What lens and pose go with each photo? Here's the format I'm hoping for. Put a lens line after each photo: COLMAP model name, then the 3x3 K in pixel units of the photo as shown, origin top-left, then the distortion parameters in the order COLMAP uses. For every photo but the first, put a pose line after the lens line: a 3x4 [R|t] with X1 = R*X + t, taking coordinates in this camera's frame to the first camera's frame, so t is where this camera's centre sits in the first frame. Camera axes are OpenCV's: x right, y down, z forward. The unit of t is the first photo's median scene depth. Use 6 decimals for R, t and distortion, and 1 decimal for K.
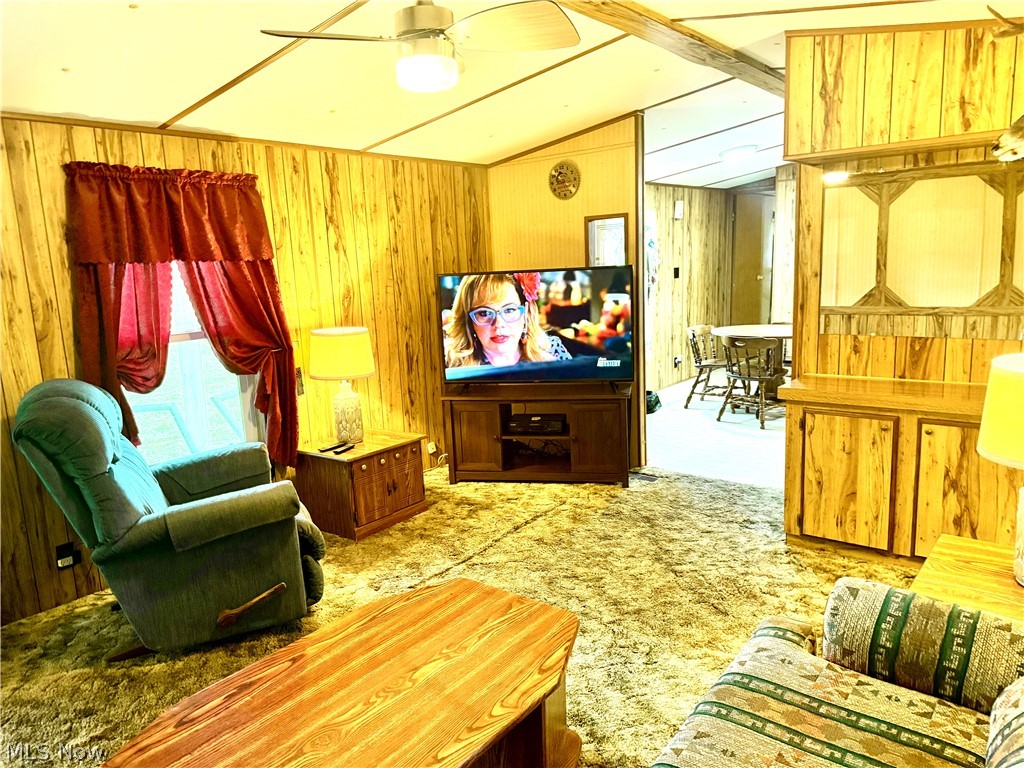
lens RADIAL K [[721.2, 0, 501.6], [0, 721.2, 381.3], [0, 0, 1]] dist [0.077915, -0.095151]
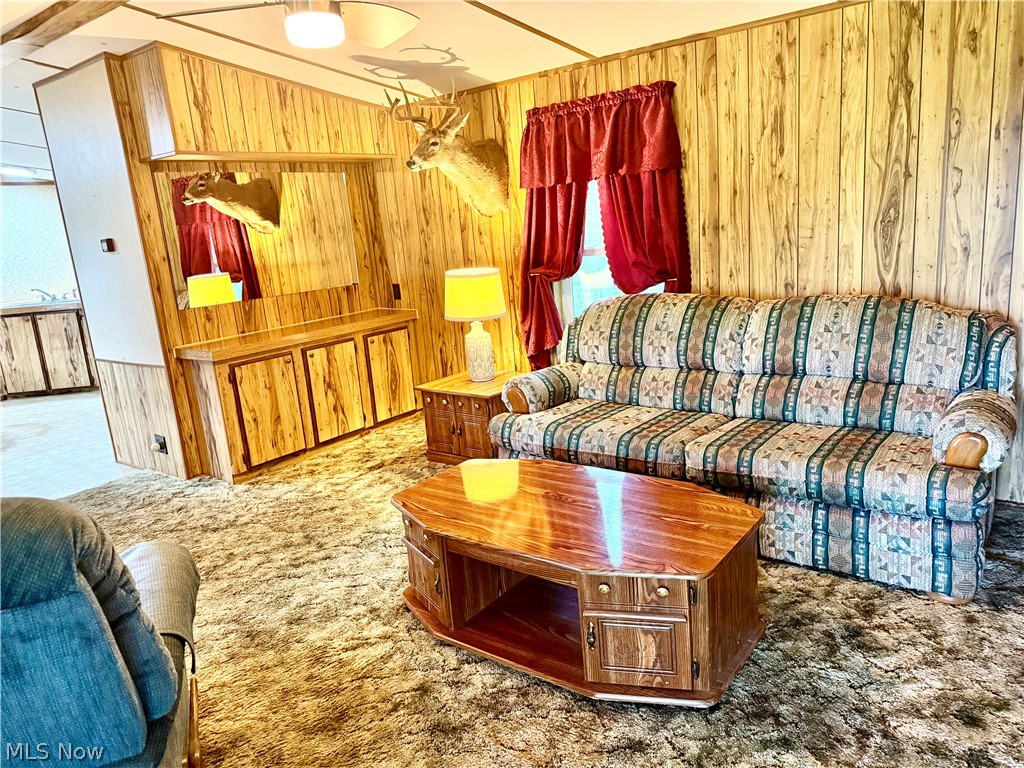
lens RADIAL K [[718.4, 0, 512.0], [0, 718.4, 384.0], [0, 0, 1]] dist [0.130181, -0.184516]
pose [[-0.000811, -0.183360, 0.983045, -0.760629], [0.247233, 0.952491, 0.177865, -0.031507], [-0.968956, 0.243186, 0.044560, 0.494479]]
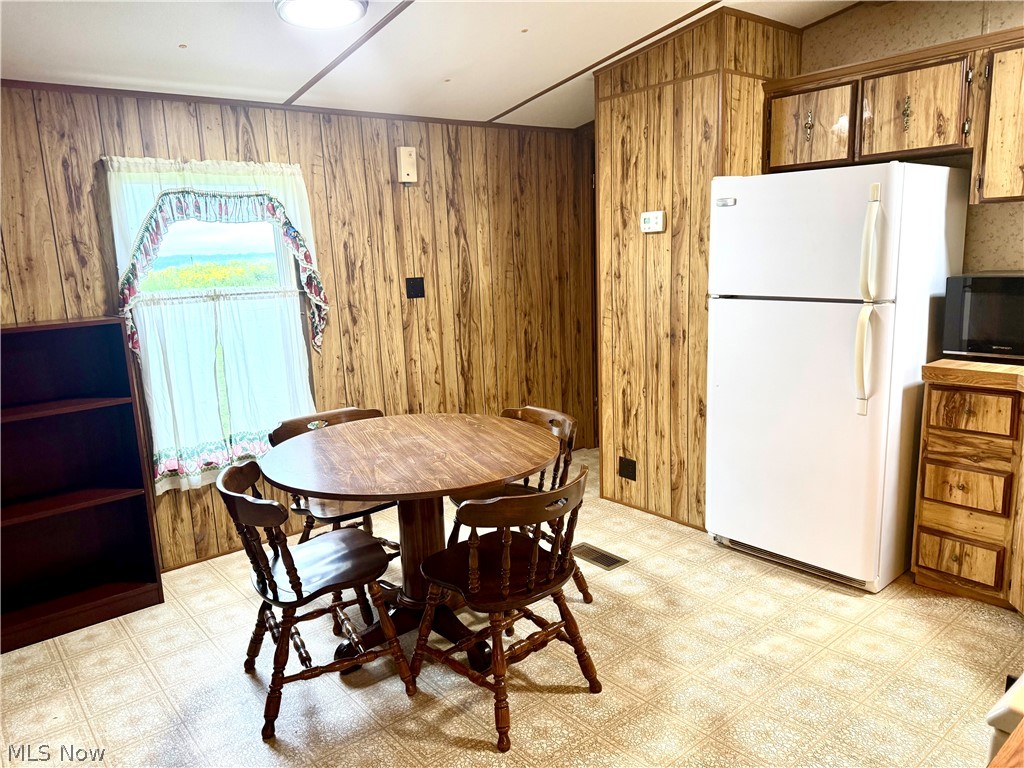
lens RADIAL K [[721.2, 0, 501.6], [0, 721.2, 381.3], [0, 0, 1]] dist [0.077915, -0.095151]
pose [[0.978912, 0.032665, -0.201654, 0.932981], [-0.027844, 0.999256, 0.026700, -0.223773], [0.202376, -0.020522, 0.979093, 1.145119]]
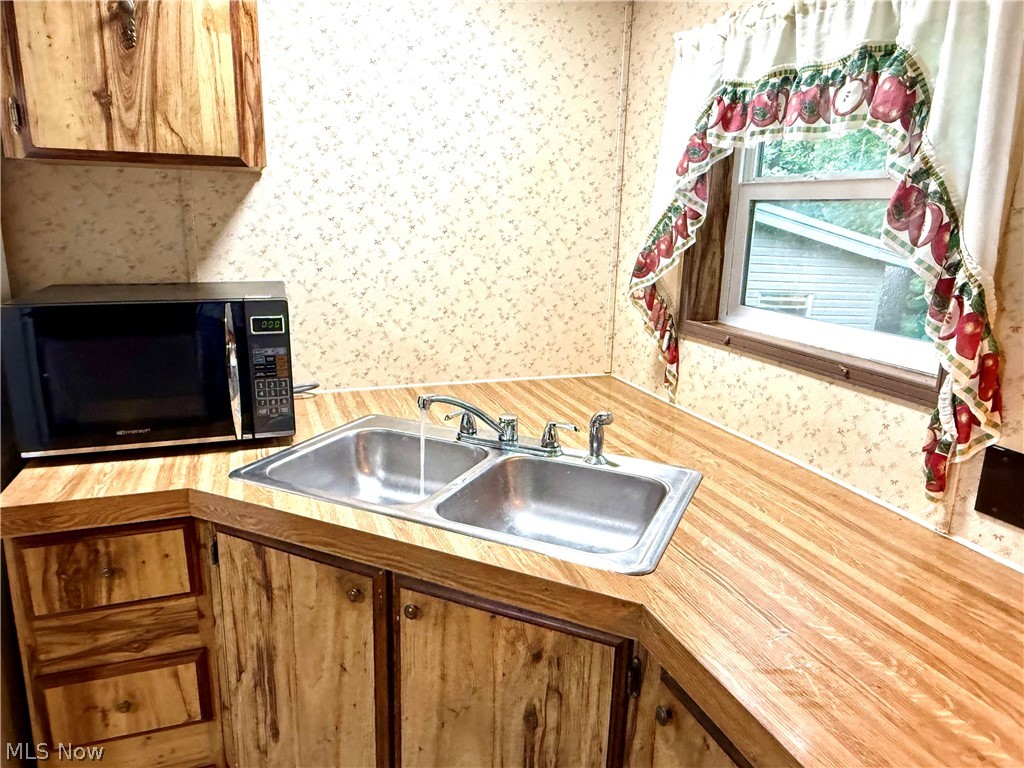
lens RADIAL K [[692.6, 0, 509.9], [0, 692.6, 391.3], [0, 0, 1]] dist [0.002304, 0.002393]
pose [[0.517688, -0.163530, 0.839796, 1.074265], [0.102289, 0.986353, 0.129013, -0.307273], [-0.849433, 0.019114, 0.527350, 1.618323]]
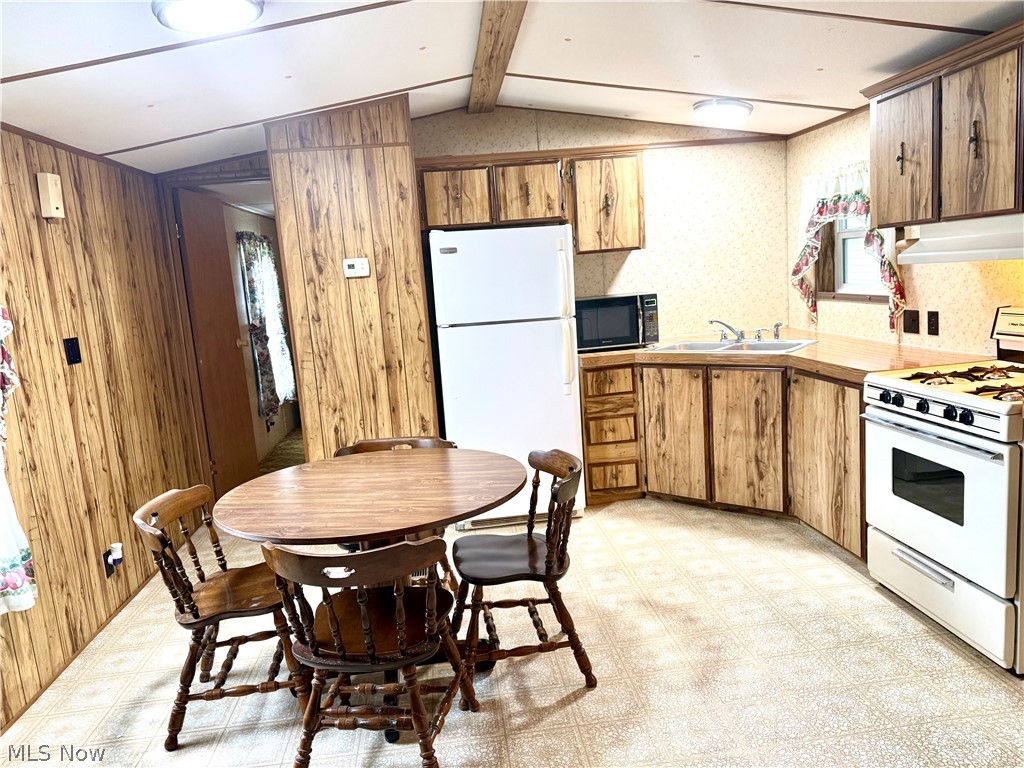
lens RADIAL K [[718.4, 0, 512.0], [0, 718.4, 384.0], [0, 0, 1]] dist [0.130181, -0.184516]
pose [[0.715761, -0.121960, 0.687613, 0.304388], [0.164128, 0.986430, 0.004114, -0.212879], [-0.678784, 0.109912, 0.726065, 1.230228]]
